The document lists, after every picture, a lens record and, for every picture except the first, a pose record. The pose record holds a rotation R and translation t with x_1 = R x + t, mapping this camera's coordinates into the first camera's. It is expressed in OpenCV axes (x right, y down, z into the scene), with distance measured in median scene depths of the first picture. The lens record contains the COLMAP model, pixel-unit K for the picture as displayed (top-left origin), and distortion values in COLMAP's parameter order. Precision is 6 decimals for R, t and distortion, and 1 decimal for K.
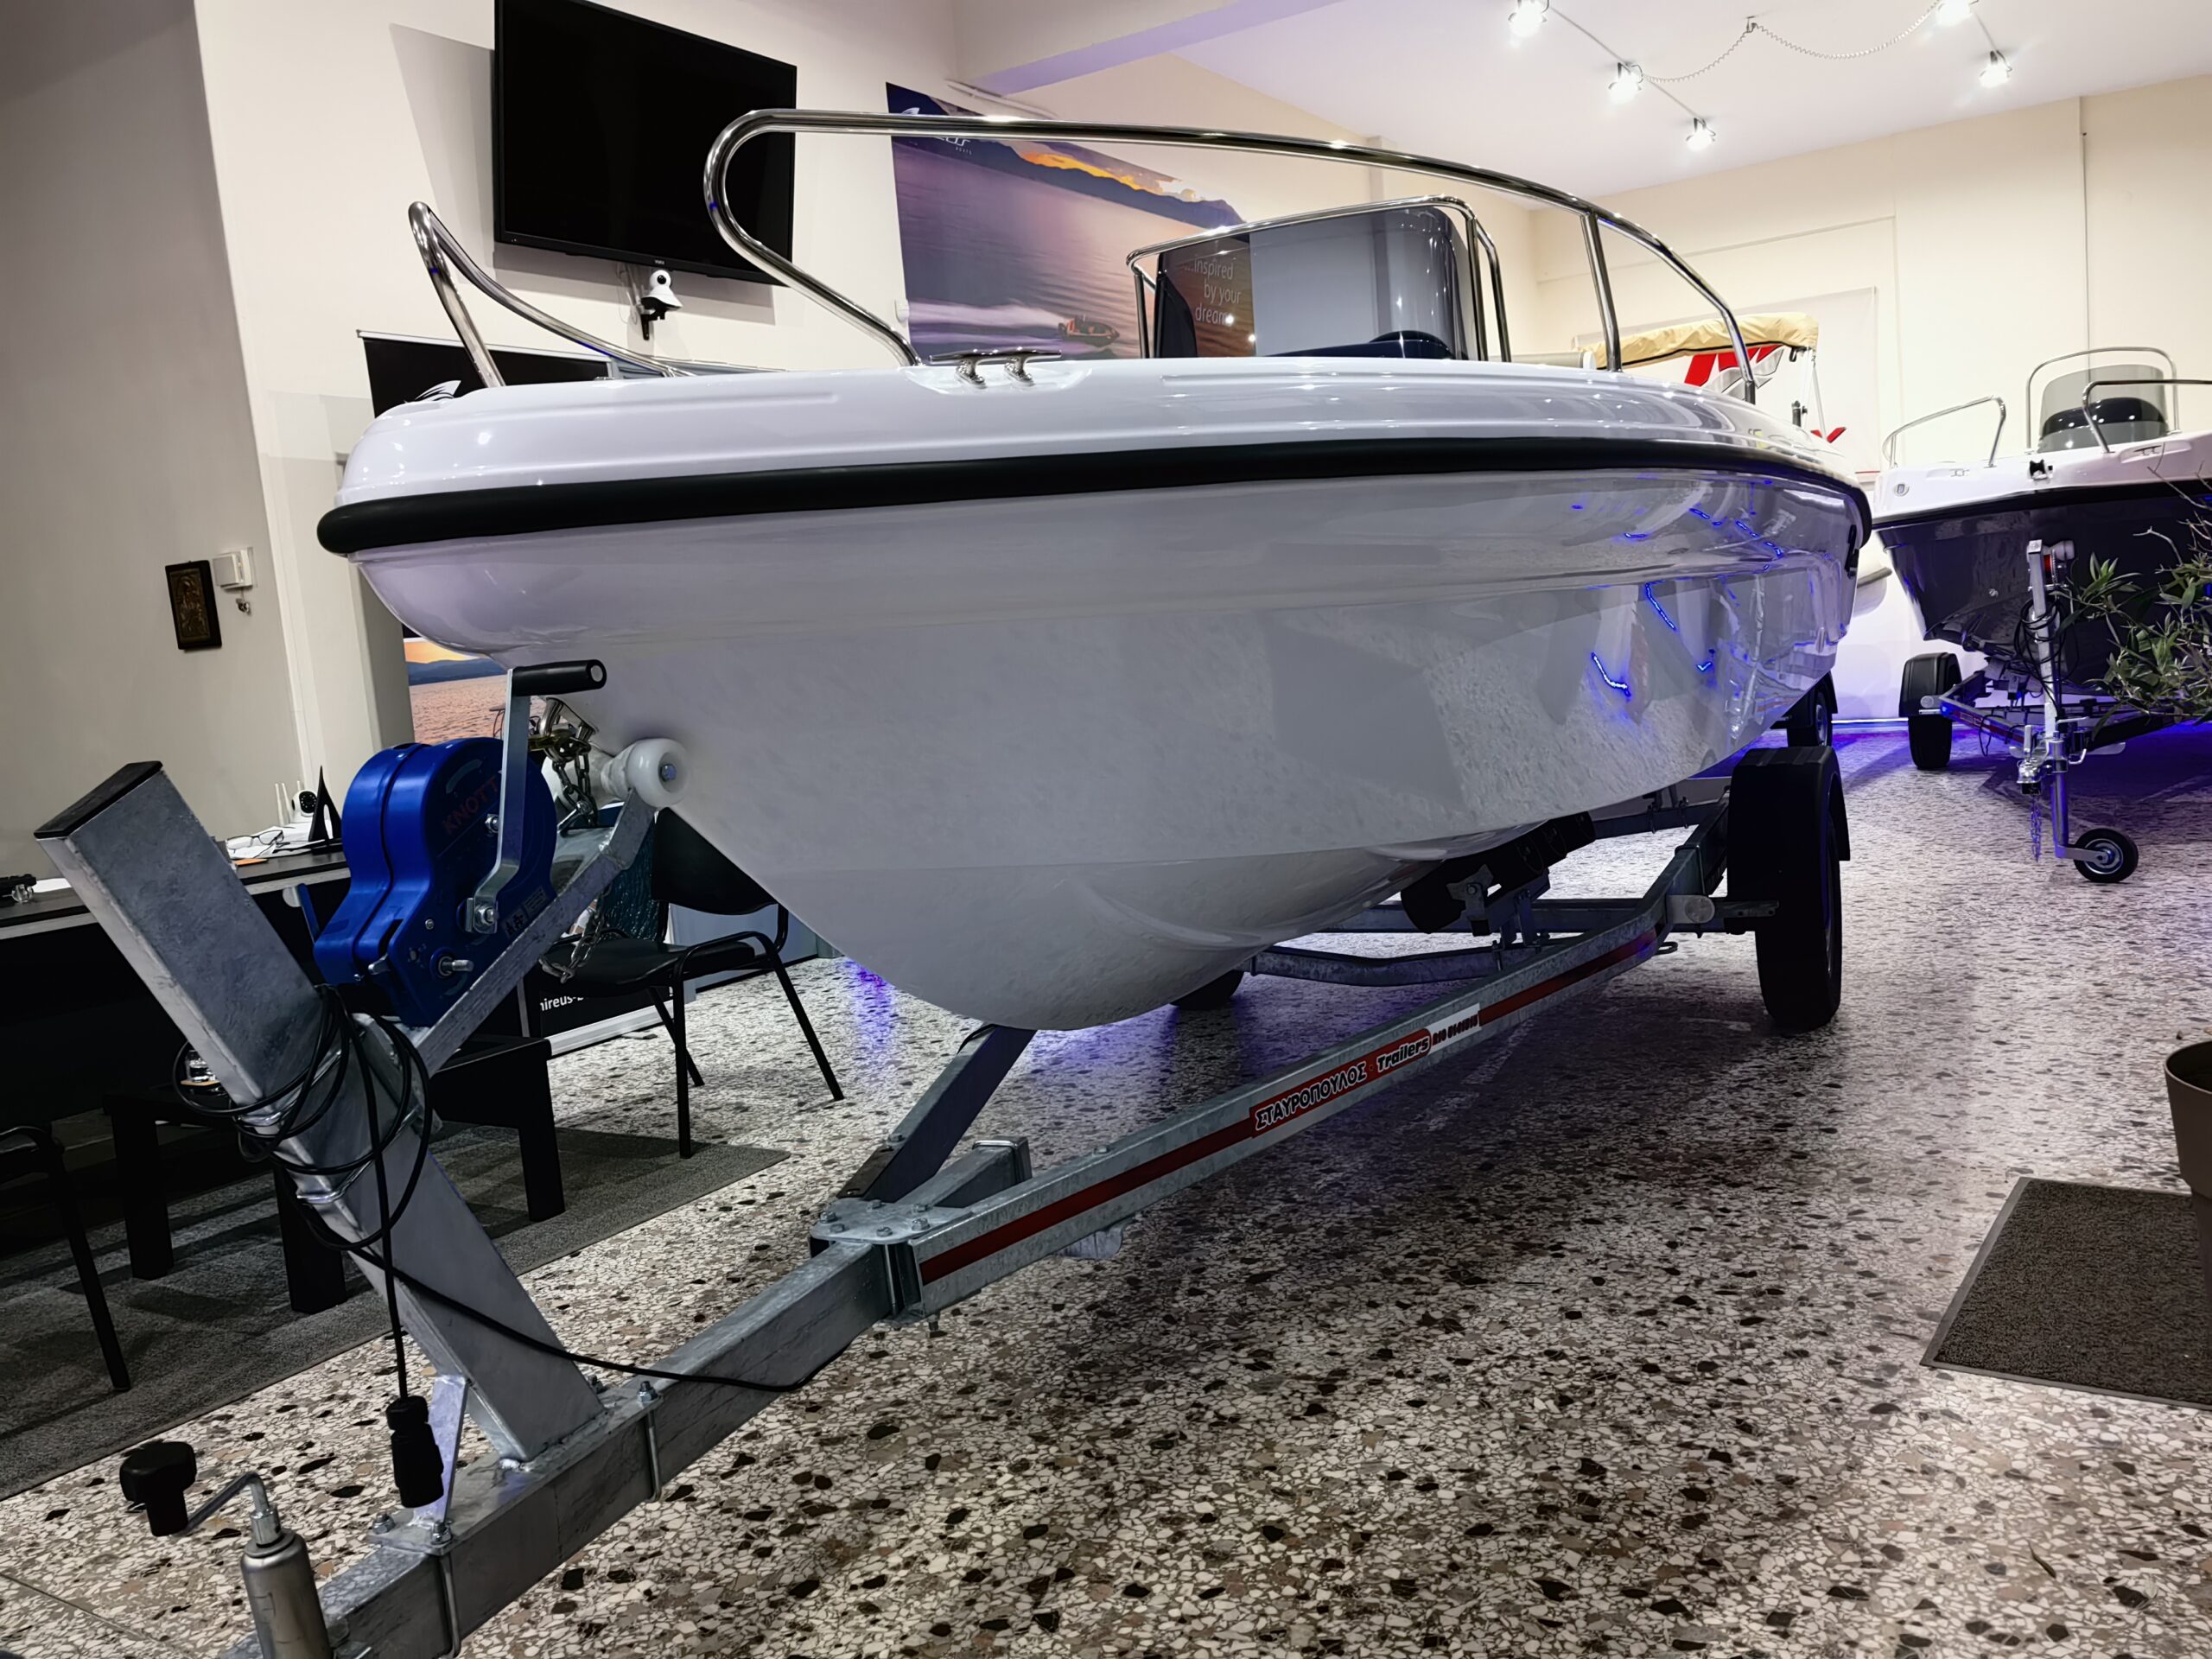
lens RADIAL K [[1763.4, 0, 1120.4], [0, 1763.4, 823.2], [0, 0, 1]] dist [0.041648, -0.048309]
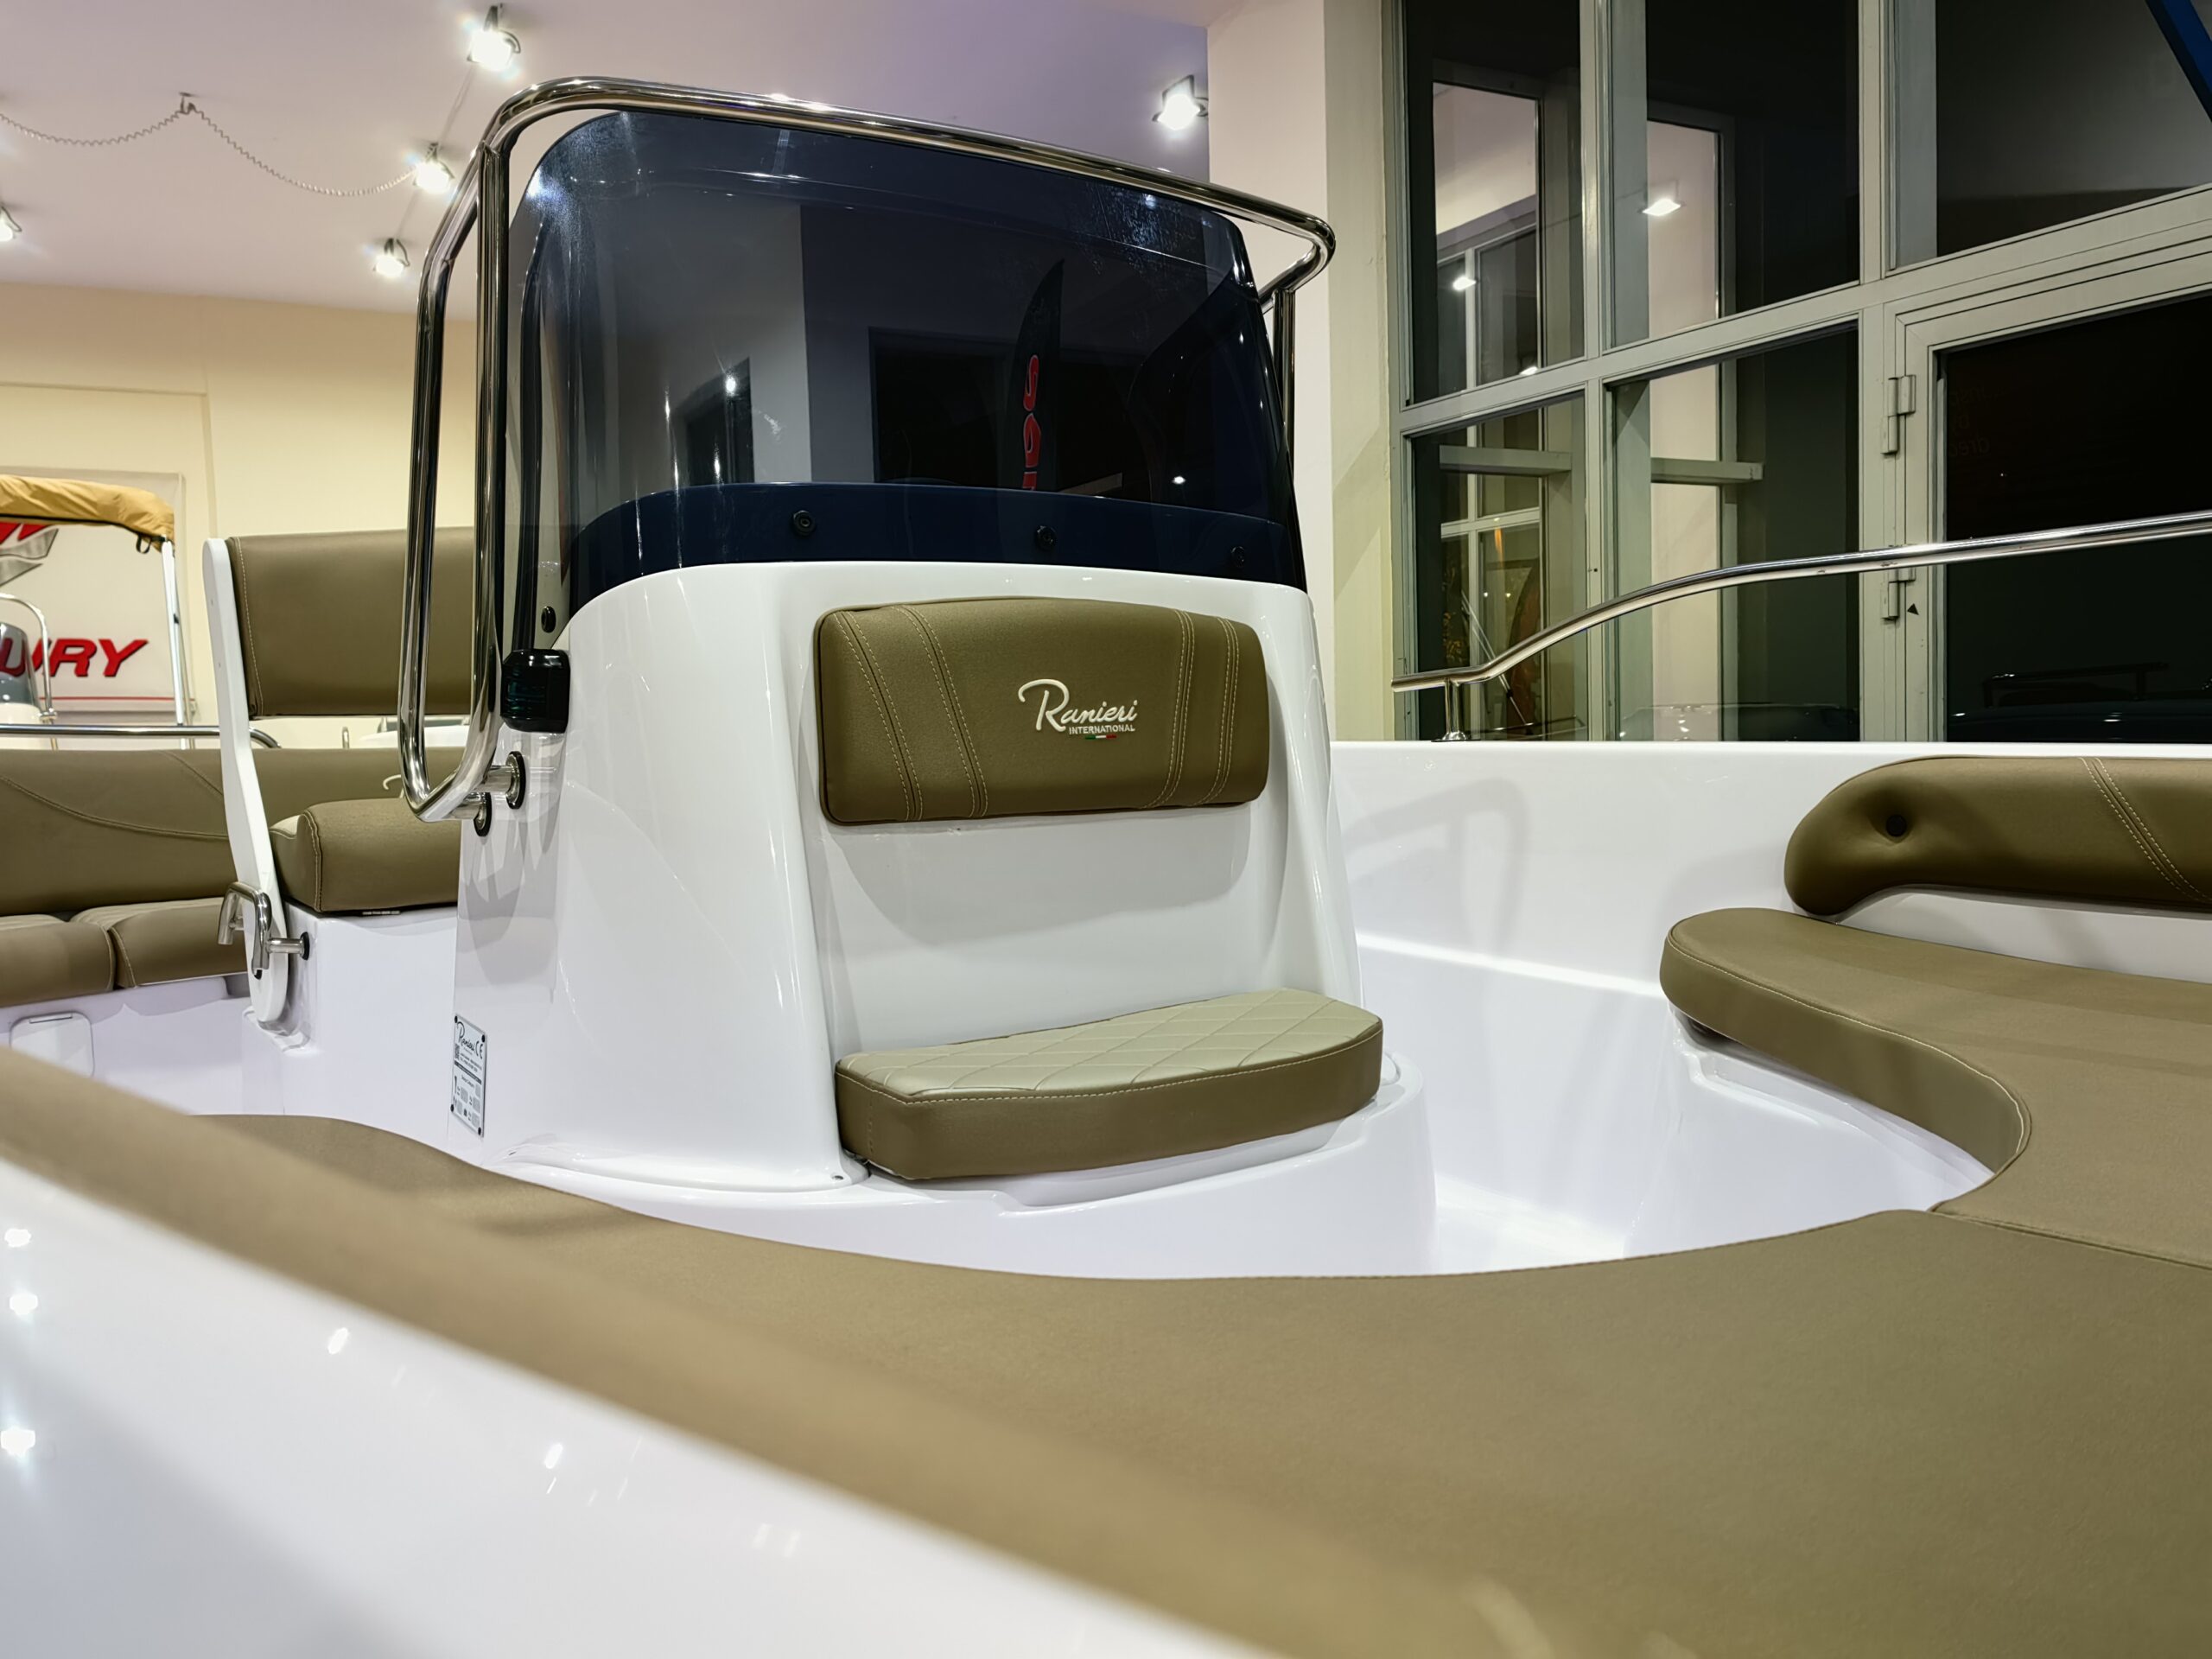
lens RADIAL K [[1763.4, 0, 1120.4], [0, 1763.4, 823.2], [0, 0, 1]] dist [0.041648, -0.048309]
pose [[0.484018, 0.017272, 0.874888, -0.265211], [0.084828, 0.994170, -0.066556, -0.198594], [-0.870937, 0.106429, 0.479731, 0.953016]]
